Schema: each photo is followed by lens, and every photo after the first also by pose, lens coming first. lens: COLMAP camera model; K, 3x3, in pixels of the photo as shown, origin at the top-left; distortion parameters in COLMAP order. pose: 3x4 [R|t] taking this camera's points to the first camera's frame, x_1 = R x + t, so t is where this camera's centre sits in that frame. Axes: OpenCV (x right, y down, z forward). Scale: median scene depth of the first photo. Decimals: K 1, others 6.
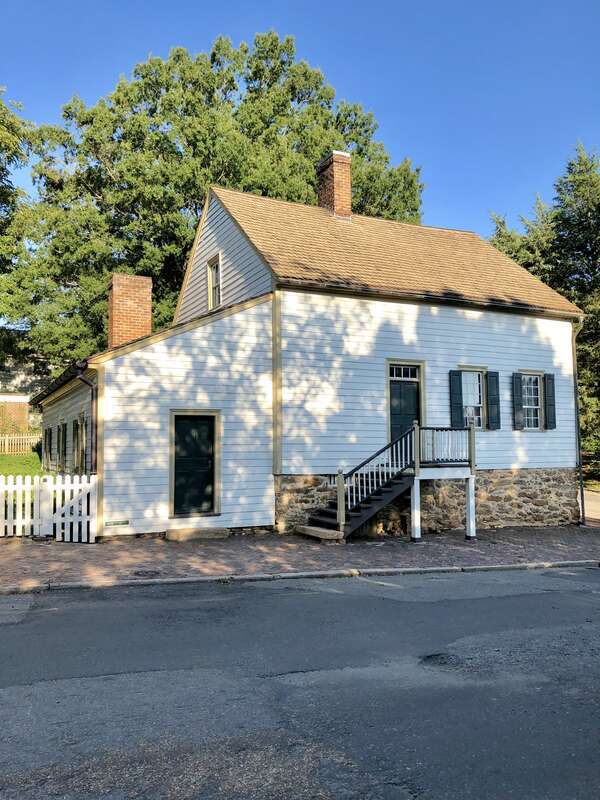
lens RADIAL K [[679.4, 0, 339.1], [0, 679.4, 397.5], [0, 0, 1]] dist [0.011298, -0.007867]
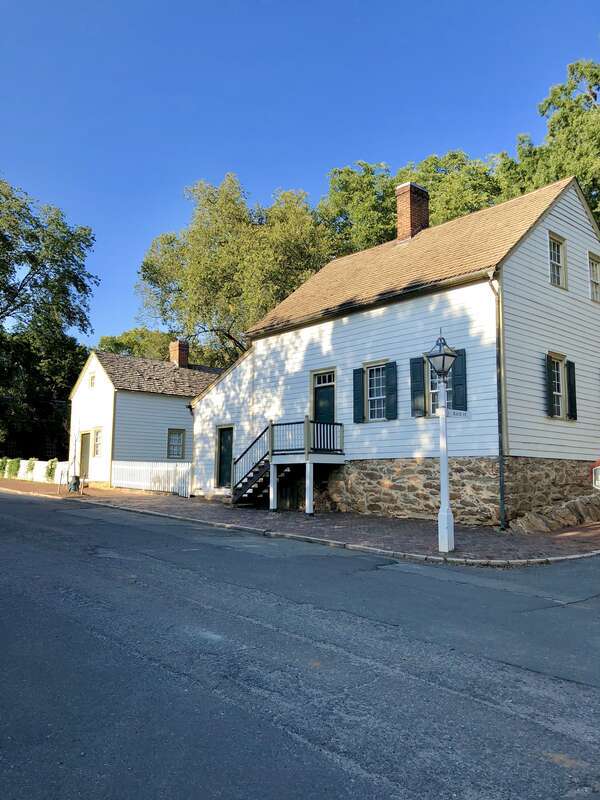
lens RADIAL K [[657.1, 0, 297.2], [0, 657.1, 399.1], [0, 0, 1]] dist [0.109093, -0.162845]
pose [[0.251630, -0.118564, -0.960534, 1.251487], [0.060976, 0.992438, -0.106529, 0.125339], [0.965901, -0.031764, 0.256957, 0.674393]]
